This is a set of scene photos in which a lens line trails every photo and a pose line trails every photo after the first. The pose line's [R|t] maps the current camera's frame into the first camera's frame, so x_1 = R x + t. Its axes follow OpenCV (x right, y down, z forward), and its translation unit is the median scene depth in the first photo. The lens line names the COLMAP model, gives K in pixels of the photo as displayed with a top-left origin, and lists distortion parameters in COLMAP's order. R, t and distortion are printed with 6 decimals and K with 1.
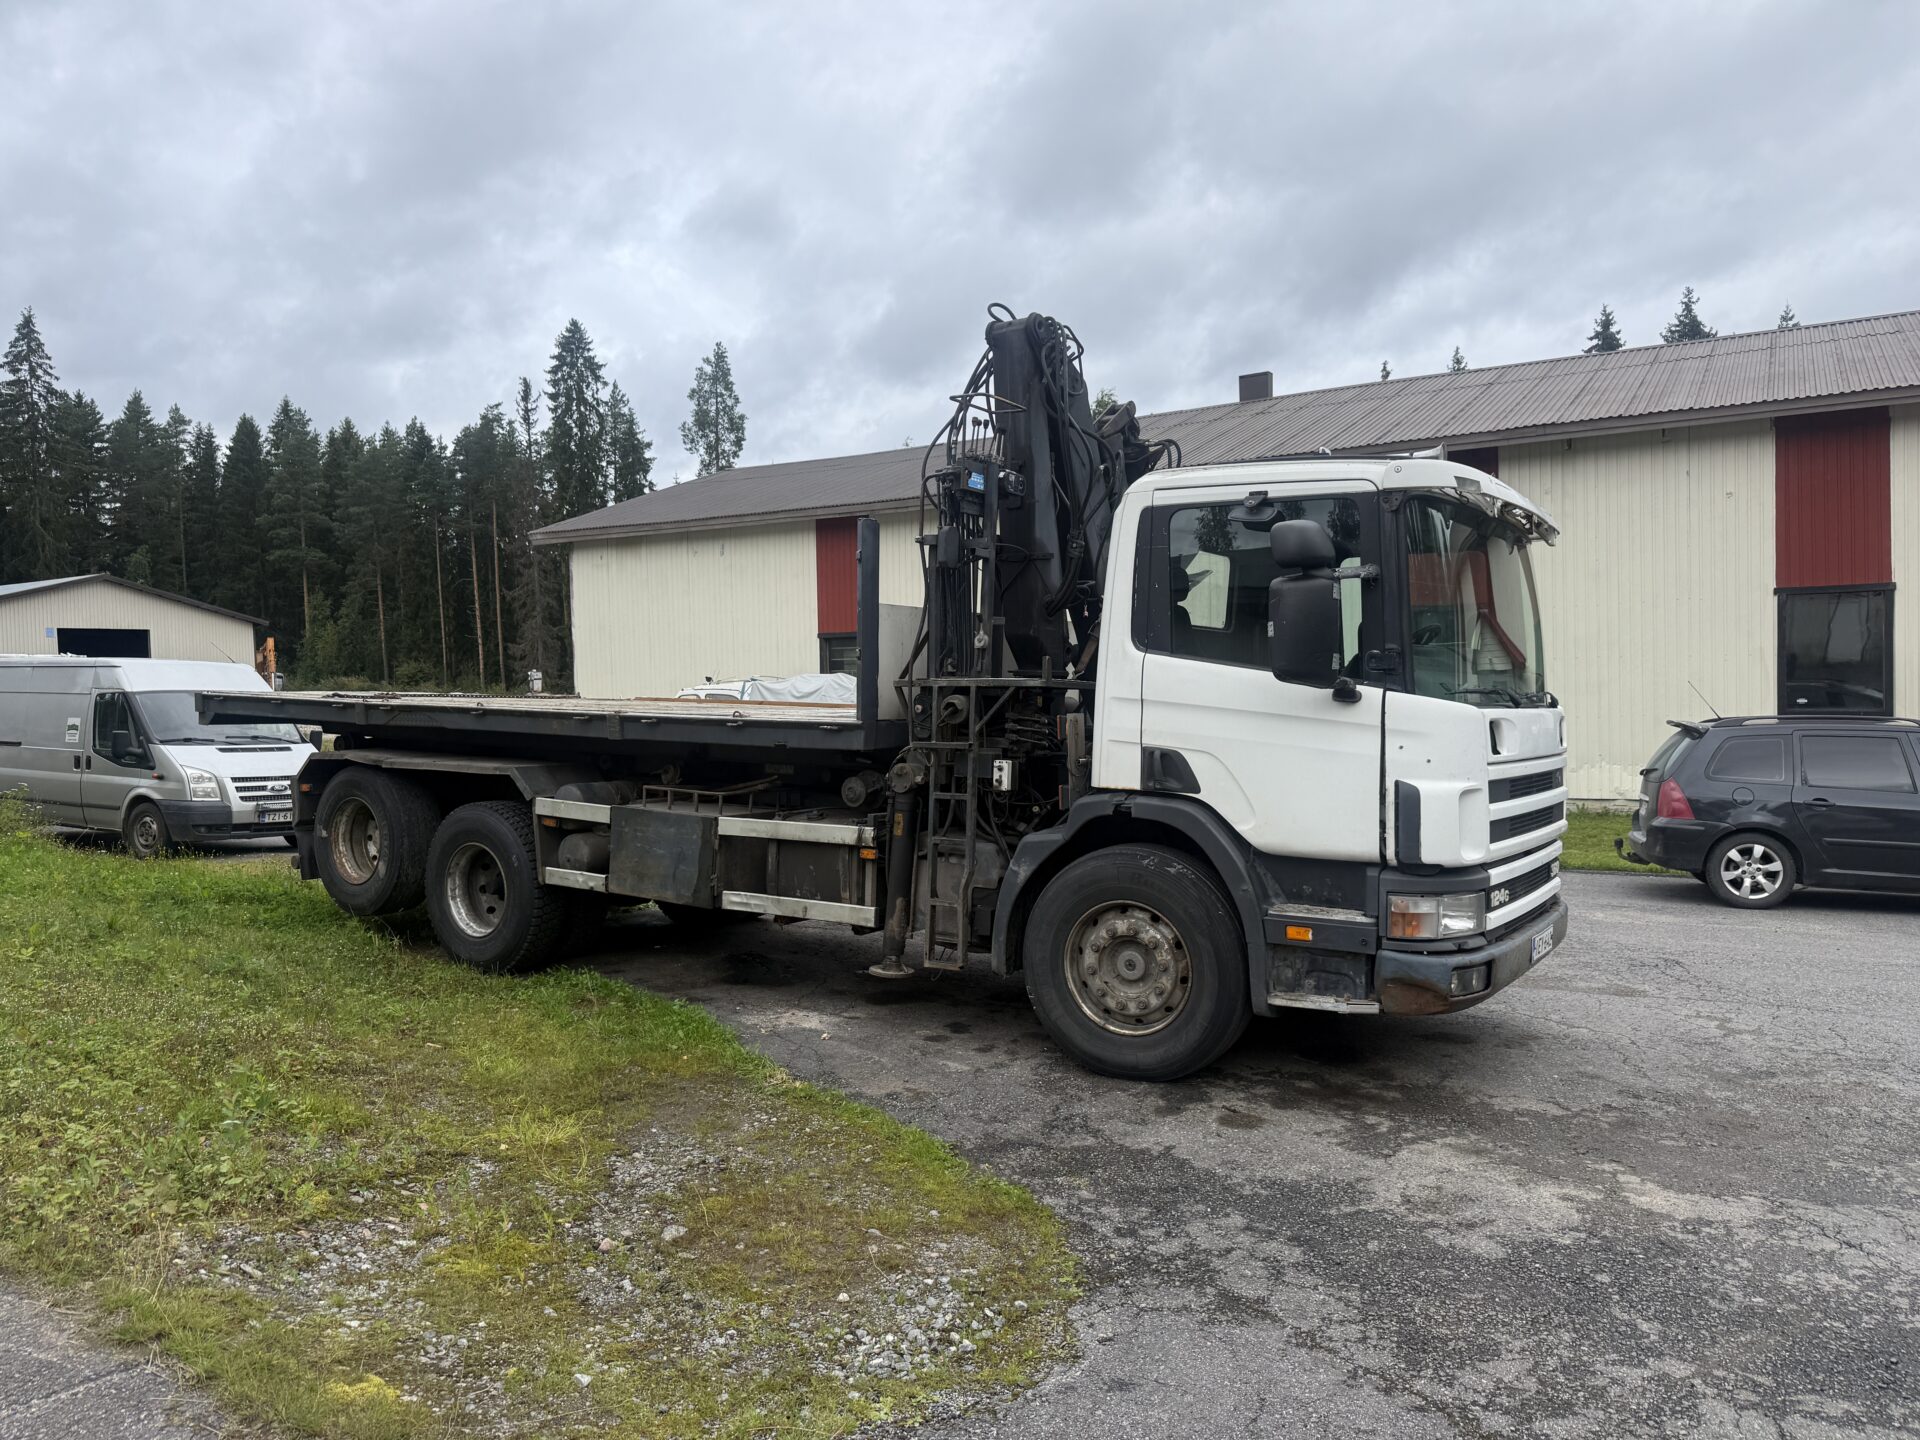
lens RADIAL K [[1334.0, 0, 950.7], [0, 1334.0, 729.8], [0, 0, 1]] dist [0.160583, -0.235809]
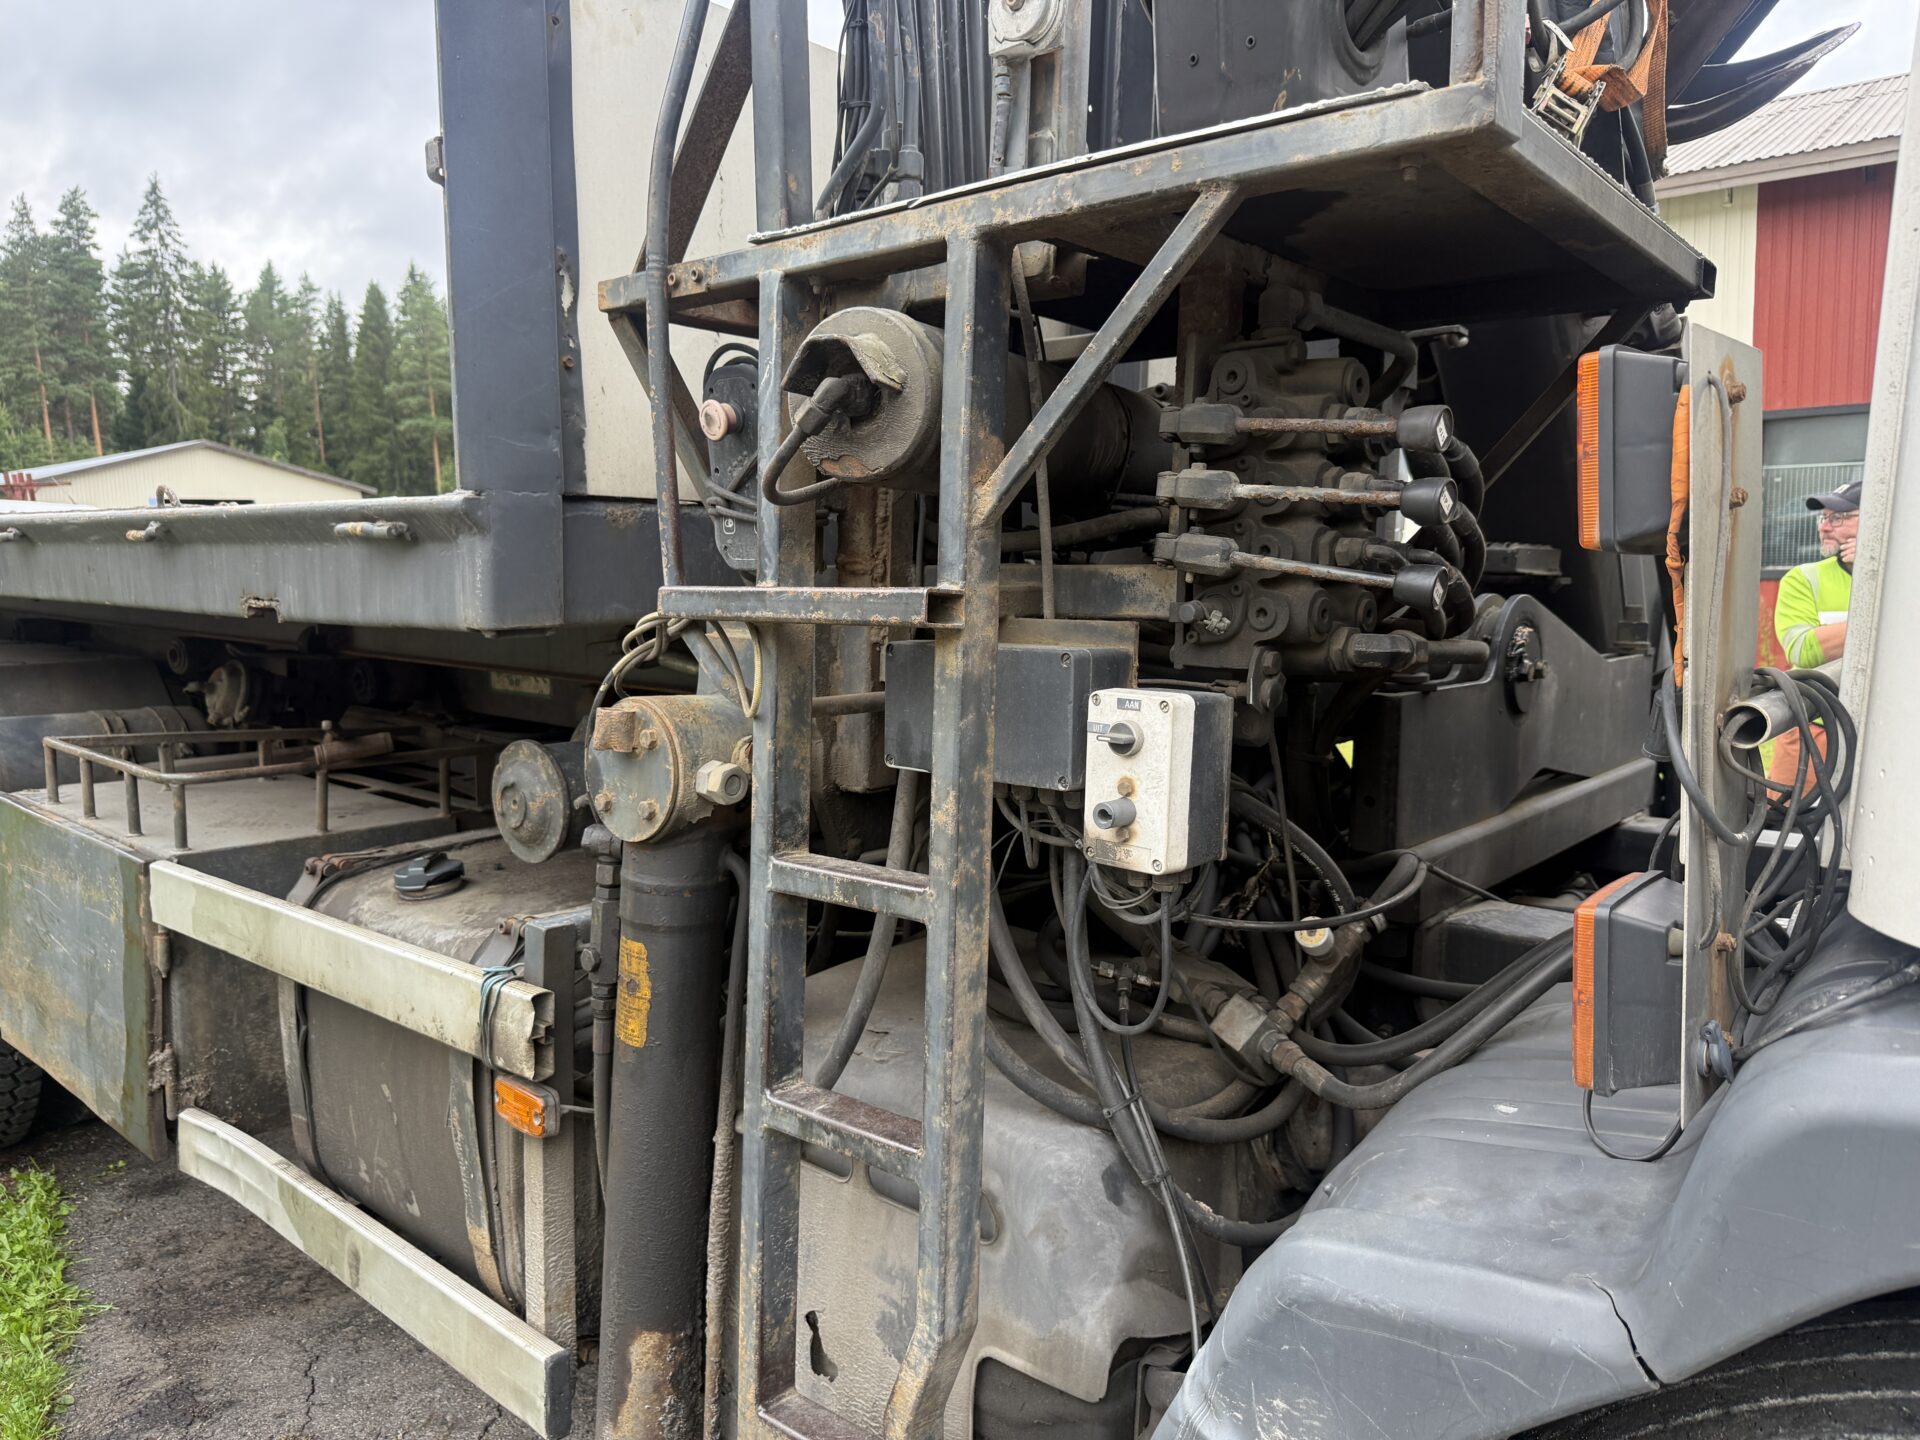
lens RADIAL K [[1368.2, 0, 960.8], [0, 1368.2, 721.2], [0, 0, 1]] dist [0.040217, -0.045549]
pose [[0.994692, 0.000825, -0.102889, 0.030502], [0.008195, 0.996156, 0.087208, 0.010053], [0.102566, -0.087588, 0.990863, 0.736062]]
